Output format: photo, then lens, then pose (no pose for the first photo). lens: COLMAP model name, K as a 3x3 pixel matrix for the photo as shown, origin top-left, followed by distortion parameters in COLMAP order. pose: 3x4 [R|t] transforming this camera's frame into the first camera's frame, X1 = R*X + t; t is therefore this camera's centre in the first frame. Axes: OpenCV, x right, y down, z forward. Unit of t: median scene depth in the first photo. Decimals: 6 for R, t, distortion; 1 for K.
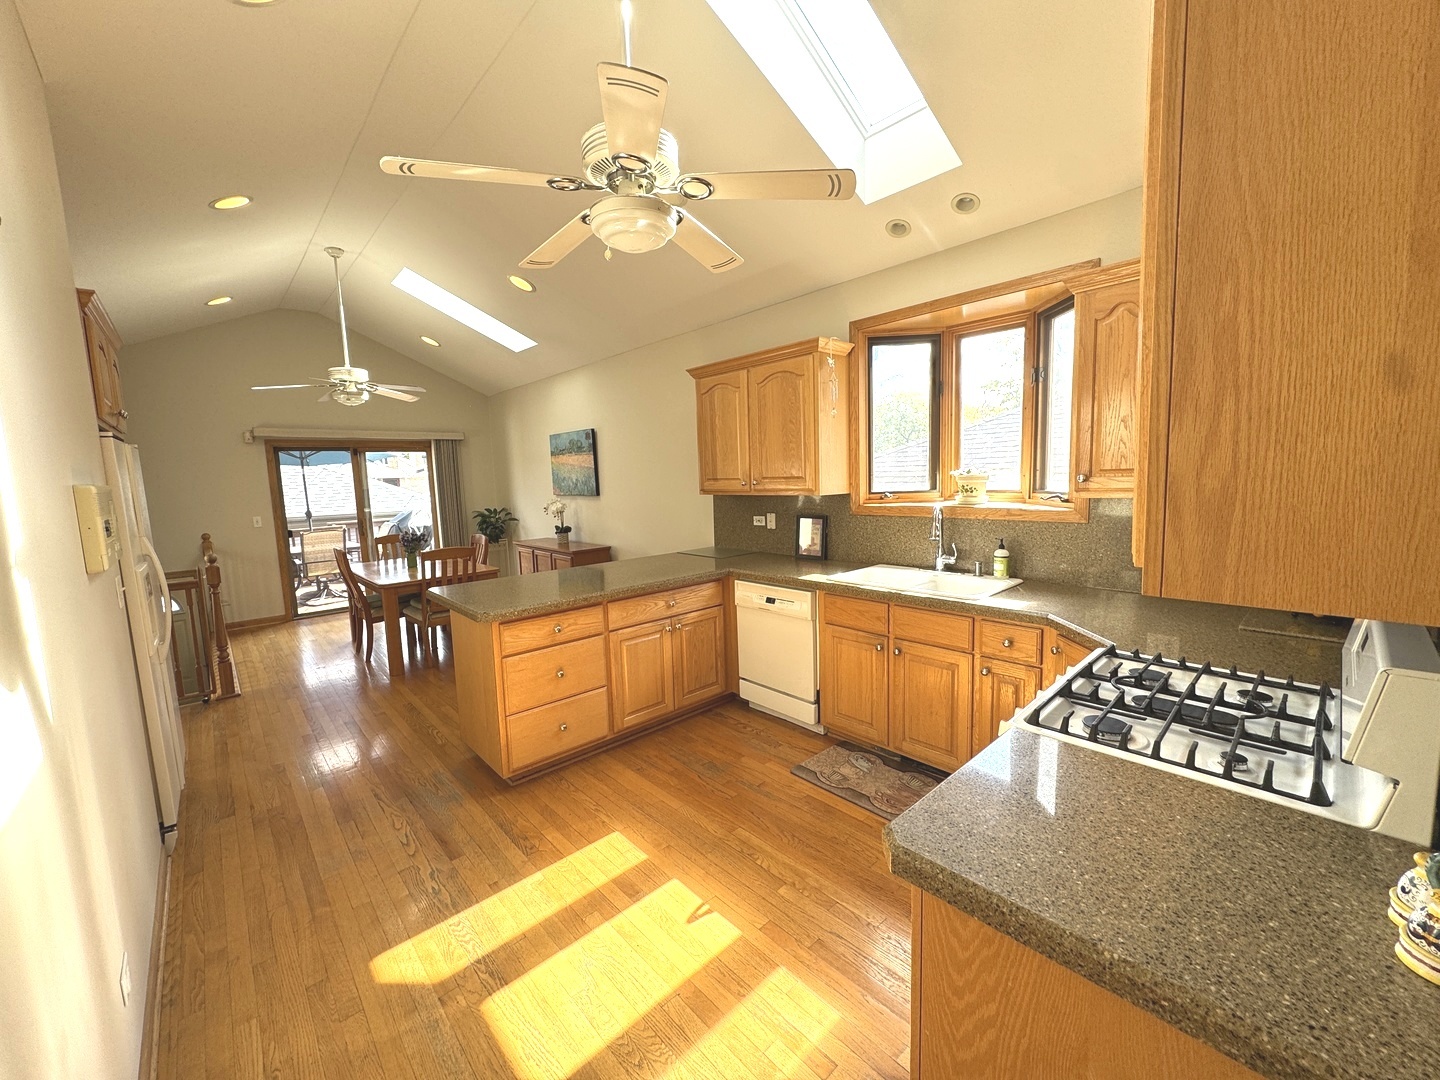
lens RADIAL K [[574.9, 0, 719.8], [0, 574.9, 537.2], [0, 0, 1]] dist [0.000344, 0.000178]
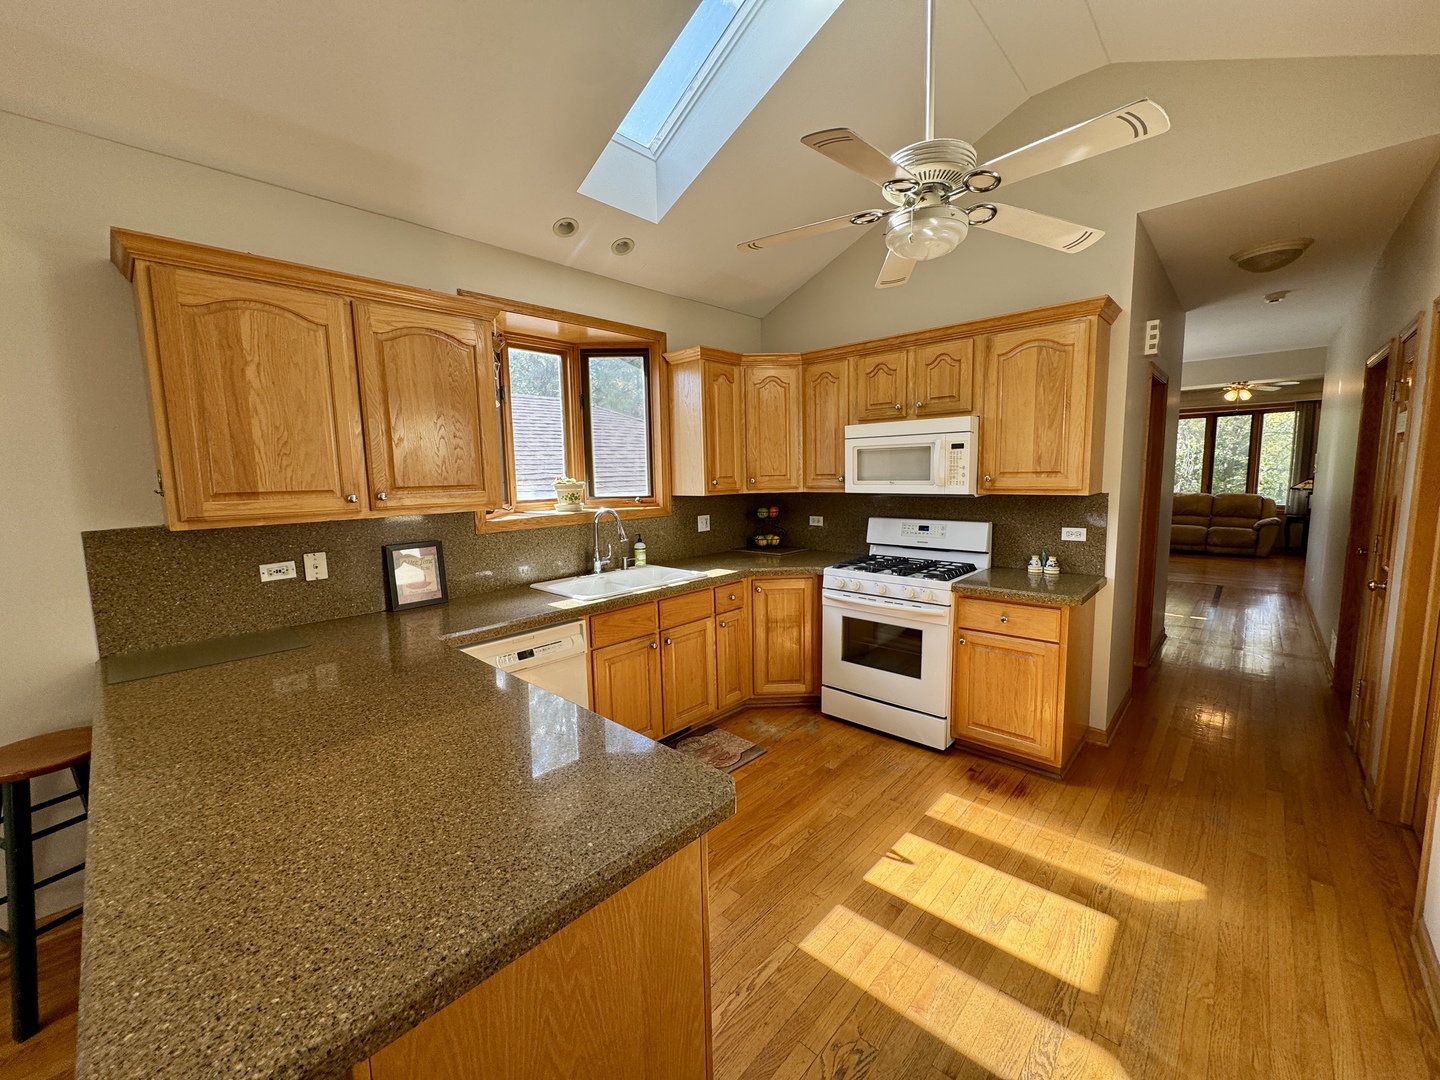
lens RADIAL K [[576.4, 0, 720.2], [0, 576.4, 537.6], [0, 0, 1]] dist [-0.001256, 0.000066]
pose [[-0.081792, -0.079345, 0.993486, -0.563090], [0.136857, 0.986489, 0.090053, -0.058253], [-0.987208, 0.143331, -0.069828, 0.698333]]
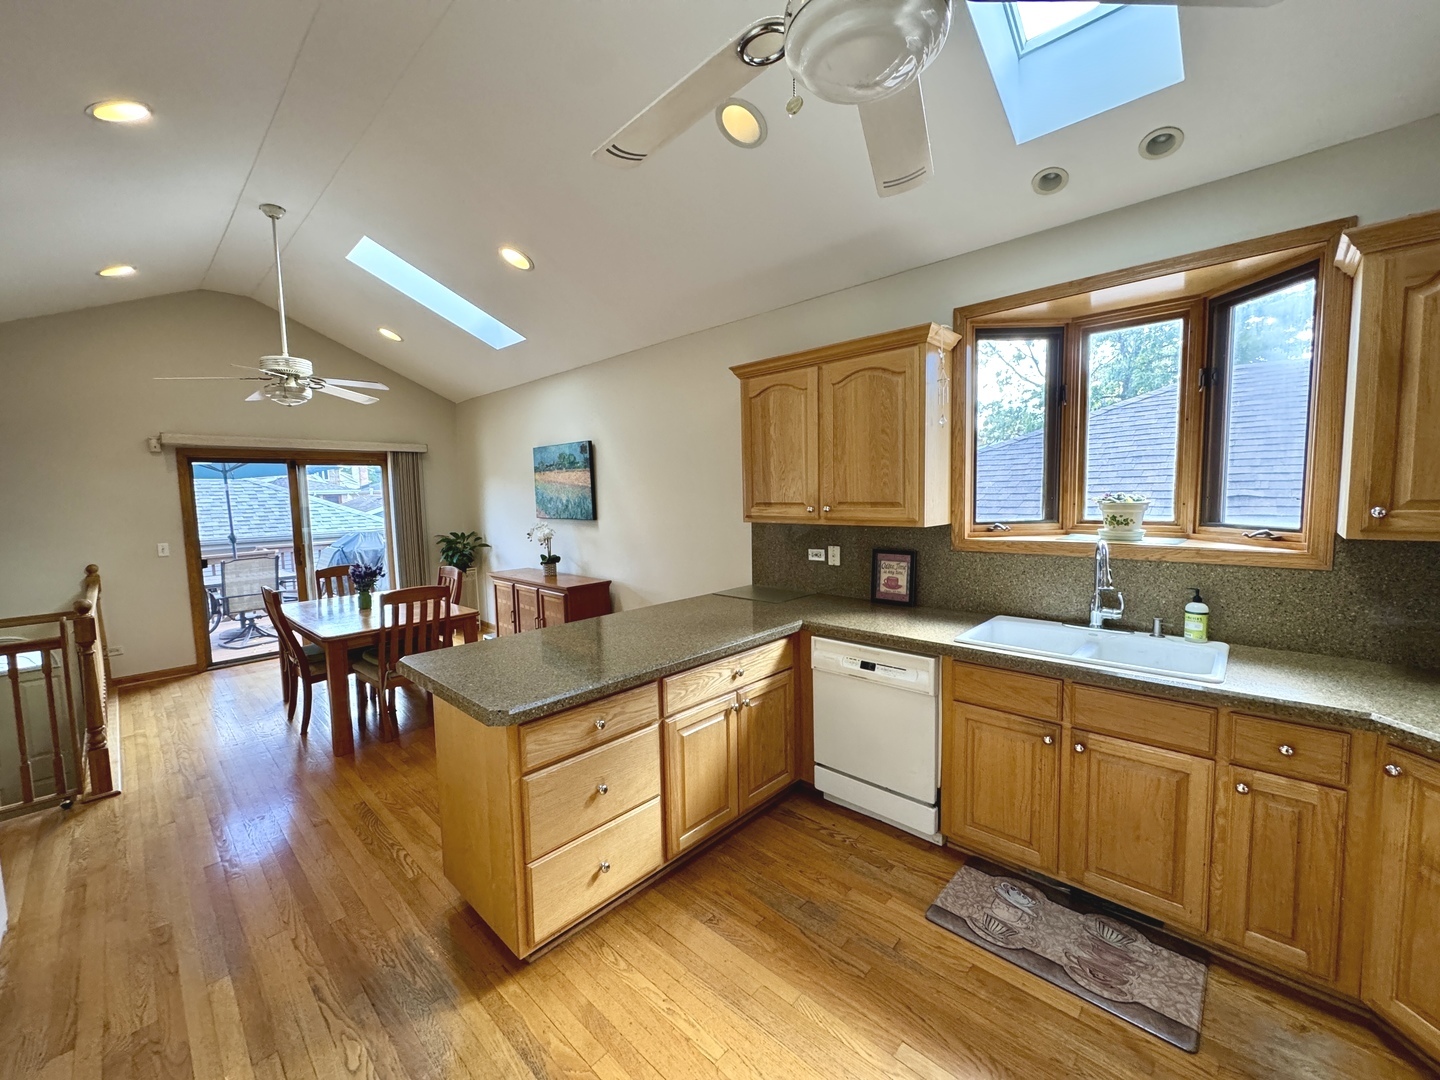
lens RADIAL K [[576.4, 0, 720.2], [0, 576.4, 537.6], [0, 0, 1]] dist [-0.001256, 0.000066]
pose [[0.997066, 0.003580, 0.076469, -0.144787], [-0.001099, 0.999472, -0.032471, -0.029680], [-0.076545, 0.032292, 0.996543, 0.224576]]
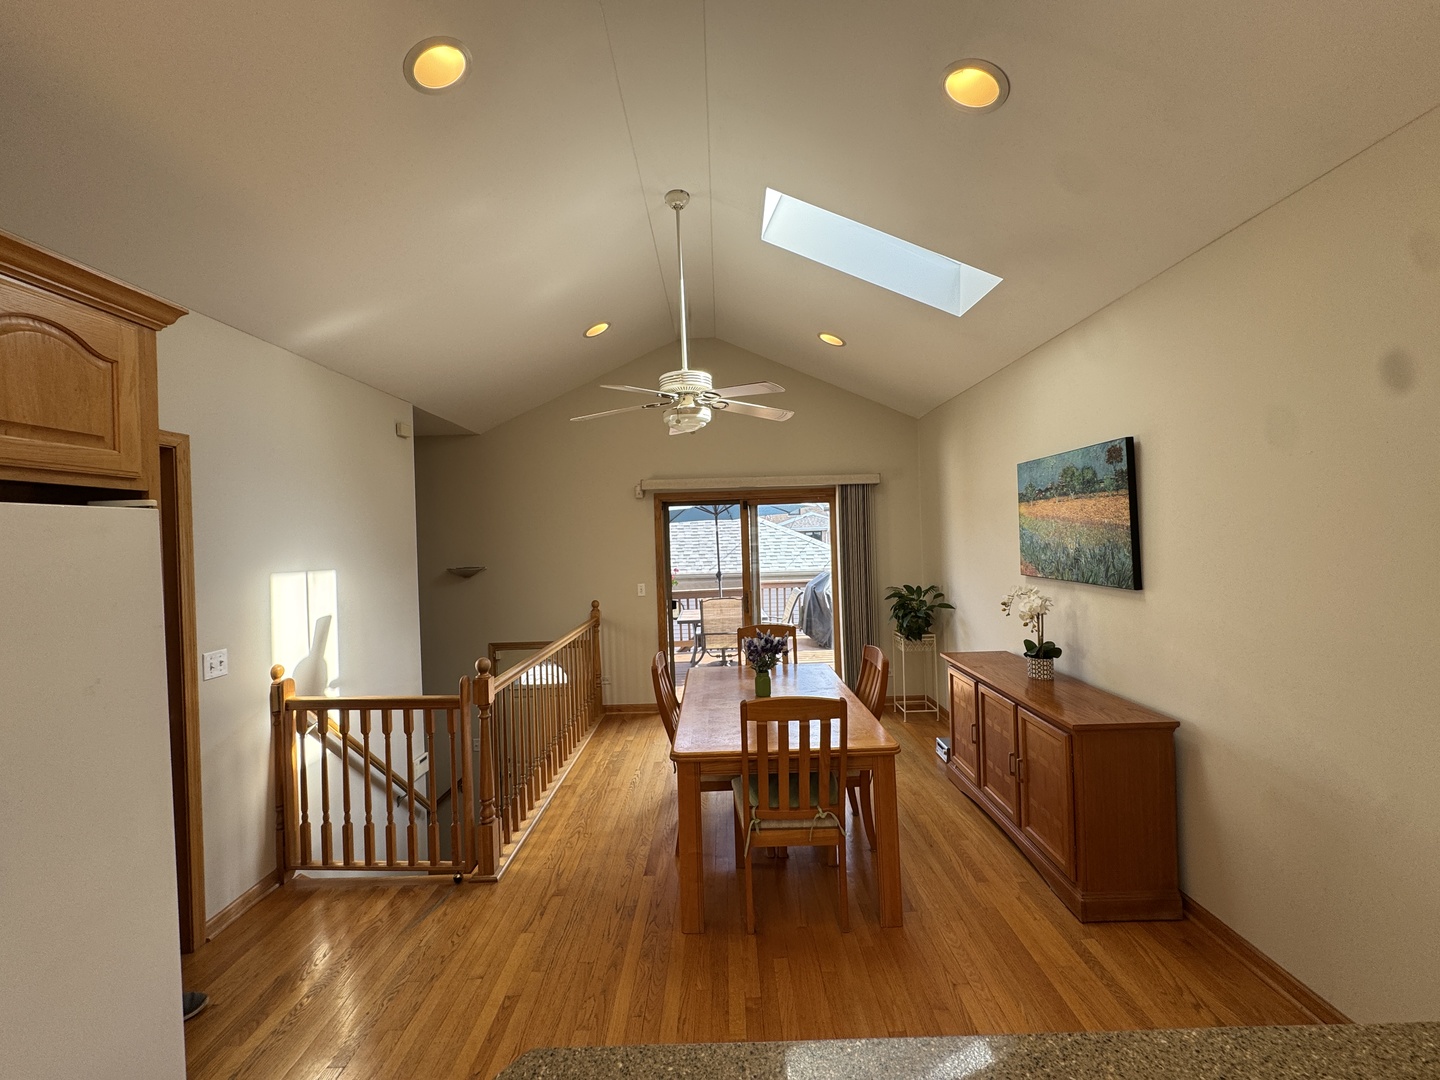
lens RADIAL K [[574.9, 0, 719.8], [0, 574.9, 537.2], [0, 0, 1]] dist [0.000344, 0.000178]
pose [[0.737952, 0.010569, -0.674771, -0.237404], [-0.069404, 0.995764, -0.060306, -0.099260], [0.671275, 0.091335, 0.735559, 0.728185]]
